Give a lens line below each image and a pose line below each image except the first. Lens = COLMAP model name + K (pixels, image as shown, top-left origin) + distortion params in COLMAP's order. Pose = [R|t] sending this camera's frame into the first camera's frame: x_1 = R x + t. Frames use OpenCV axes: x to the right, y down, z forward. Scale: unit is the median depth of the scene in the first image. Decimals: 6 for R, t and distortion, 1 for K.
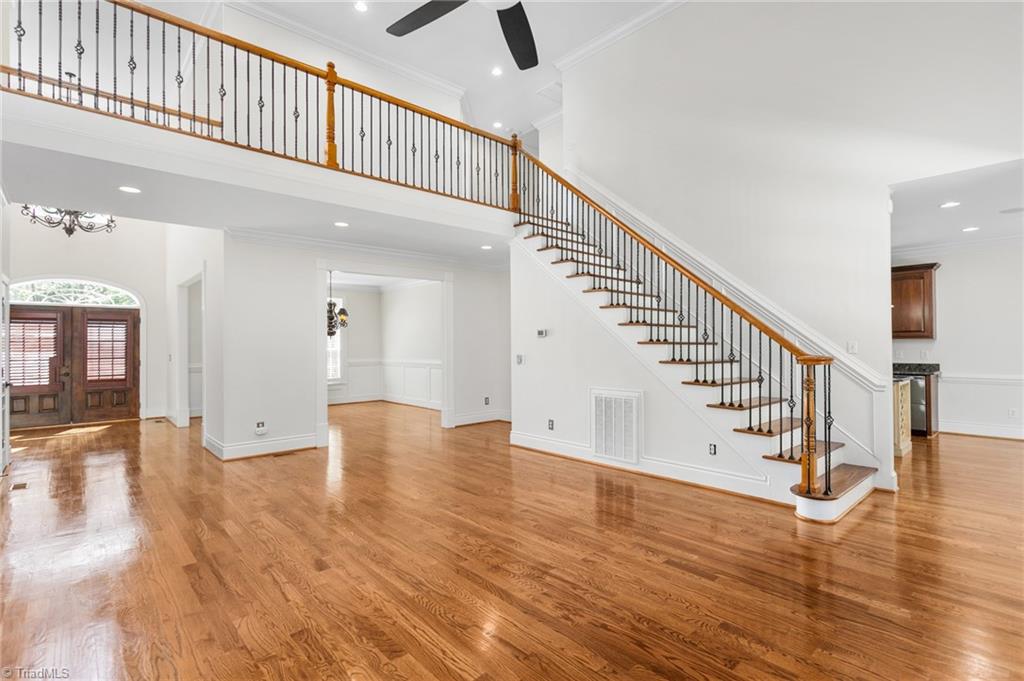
lens RADIAL K [[494.2, 0, 508.3], [0, 494.2, 336.8], [0, 0, 1]] dist [0.010266, 0.001222]
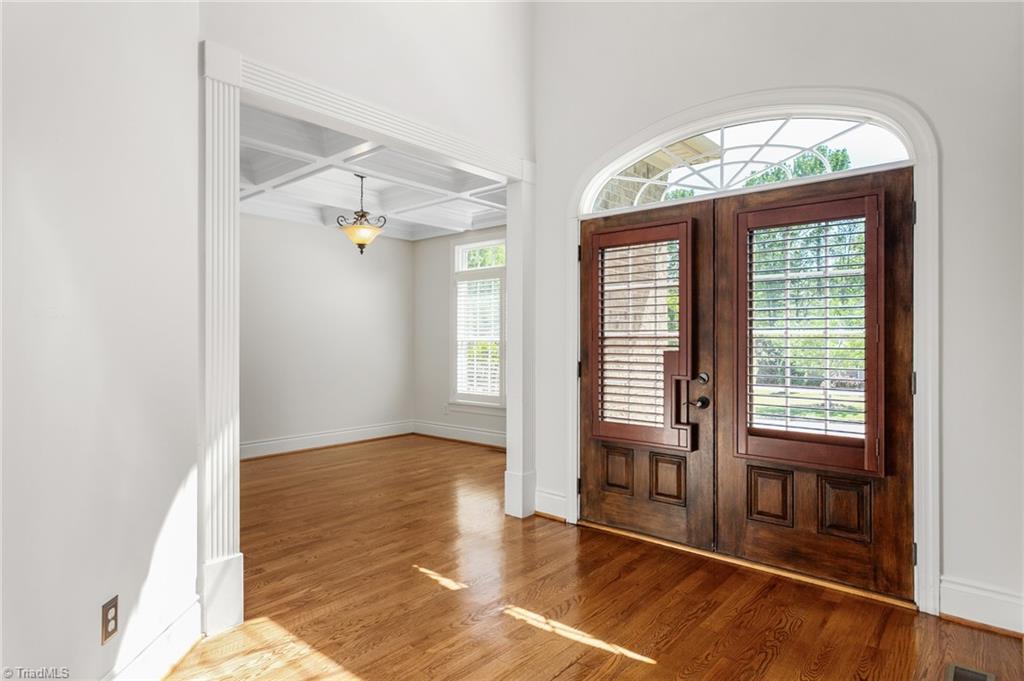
lens RADIAL K [[574.7, 0, 509.5], [0, 574.7, 338.6], [0, 0, 1]] dist [-0.001088, 0.000326]
pose [[0.119967, 0.000279, -0.992778, -0.504319], [0.007601, 0.999970, 0.001199, 0.030250], [0.992749, -0.007690, 0.119962, 0.805385]]
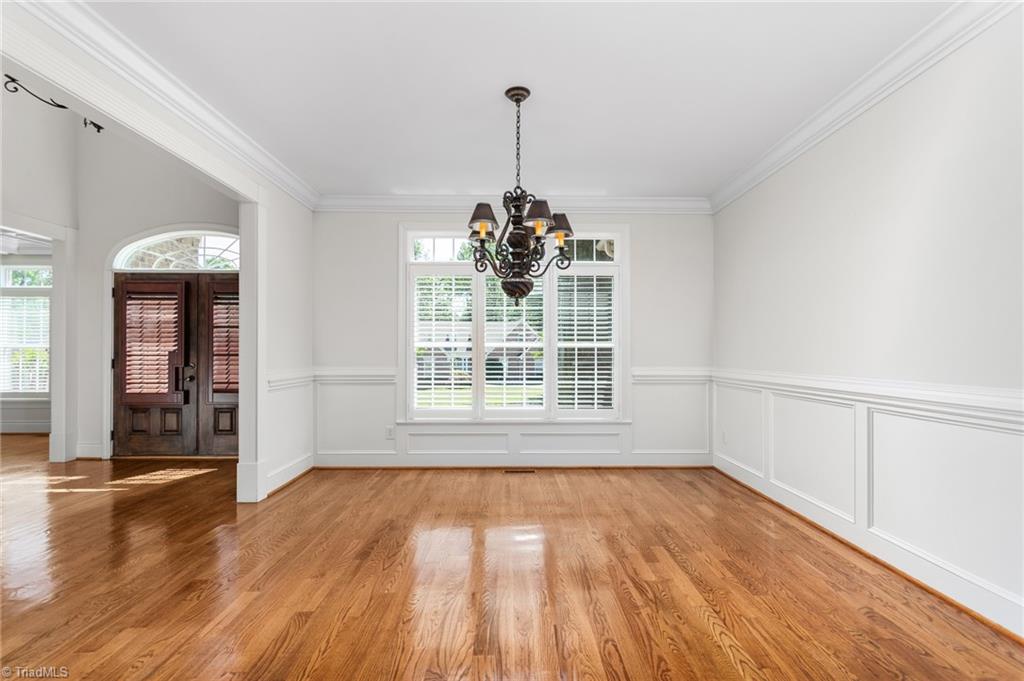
lens RADIAL K [[494.2, 0, 513.1], [0, 494.2, 350.6], [0, 0, 1]] dist [0.010266, 0.001222]
pose [[0.744788, 0.002487, -0.667296, -0.142200], [0.000725, 0.999989, 0.004537, 0.036040], [0.667301, -0.003863, 0.744779, 0.781388]]
